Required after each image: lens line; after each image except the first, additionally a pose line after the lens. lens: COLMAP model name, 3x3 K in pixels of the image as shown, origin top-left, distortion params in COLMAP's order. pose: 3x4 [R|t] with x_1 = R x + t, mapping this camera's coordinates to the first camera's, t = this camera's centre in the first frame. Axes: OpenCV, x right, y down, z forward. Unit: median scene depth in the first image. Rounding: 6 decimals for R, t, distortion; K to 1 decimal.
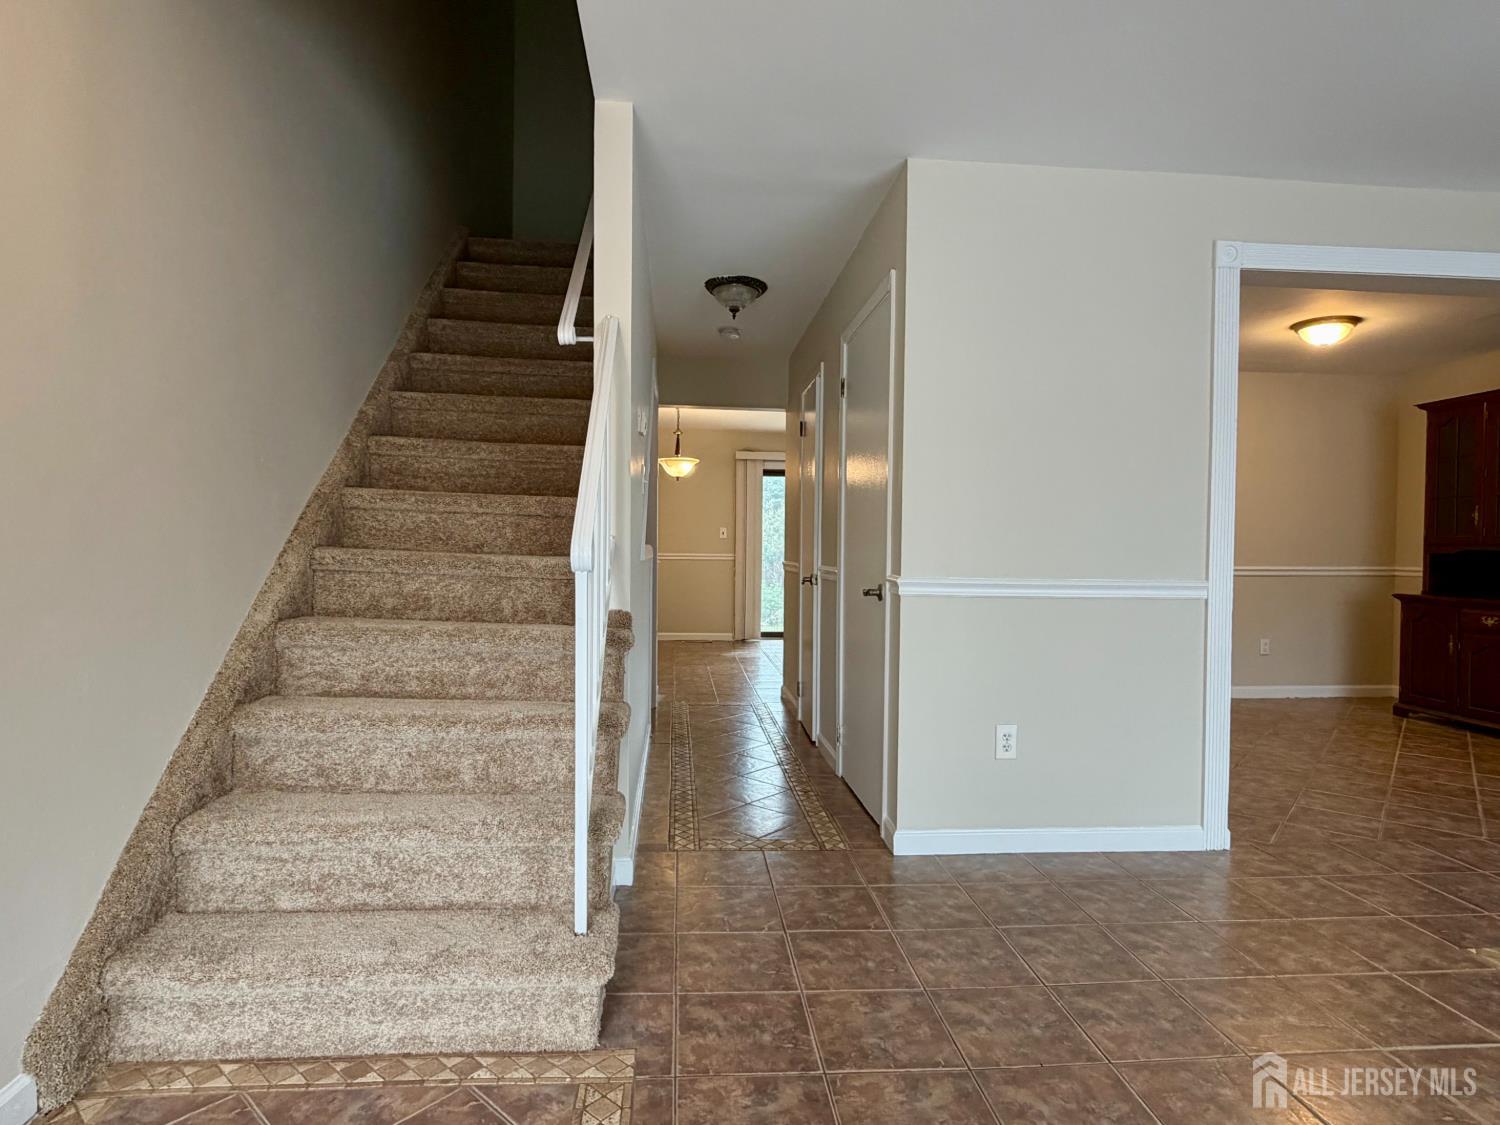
lens RADIAL K [[806.3, 0, 745.5], [0, 806.3, 568.6], [0, 0, 1]] dist [-0.001482, 0.001753]
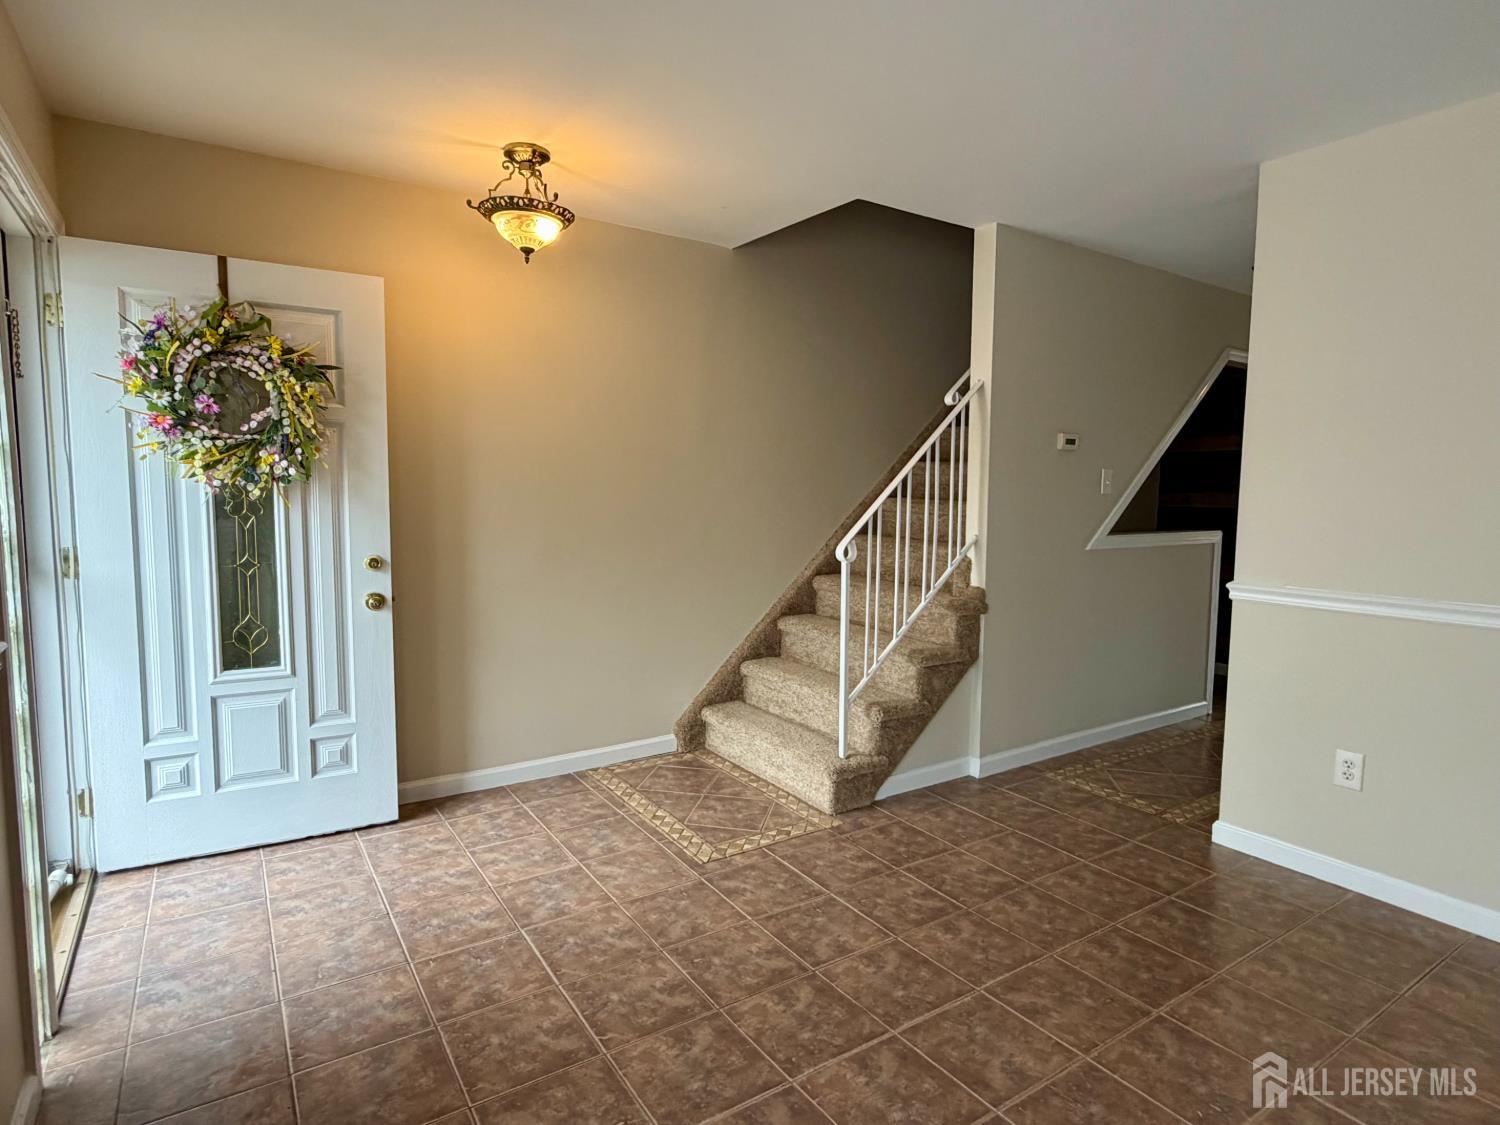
lens RADIAL K [[806.3, 0, 748.7], [0, 806.3, 571.1], [0, 0, 1]] dist [-0.001482, 0.001753]
pose [[0.492973, 0.077948, -0.866546, 1.185879], [-0.024496, 0.996827, 0.075732, -0.100910], [0.869700, -0.016107, 0.493318, -0.080446]]
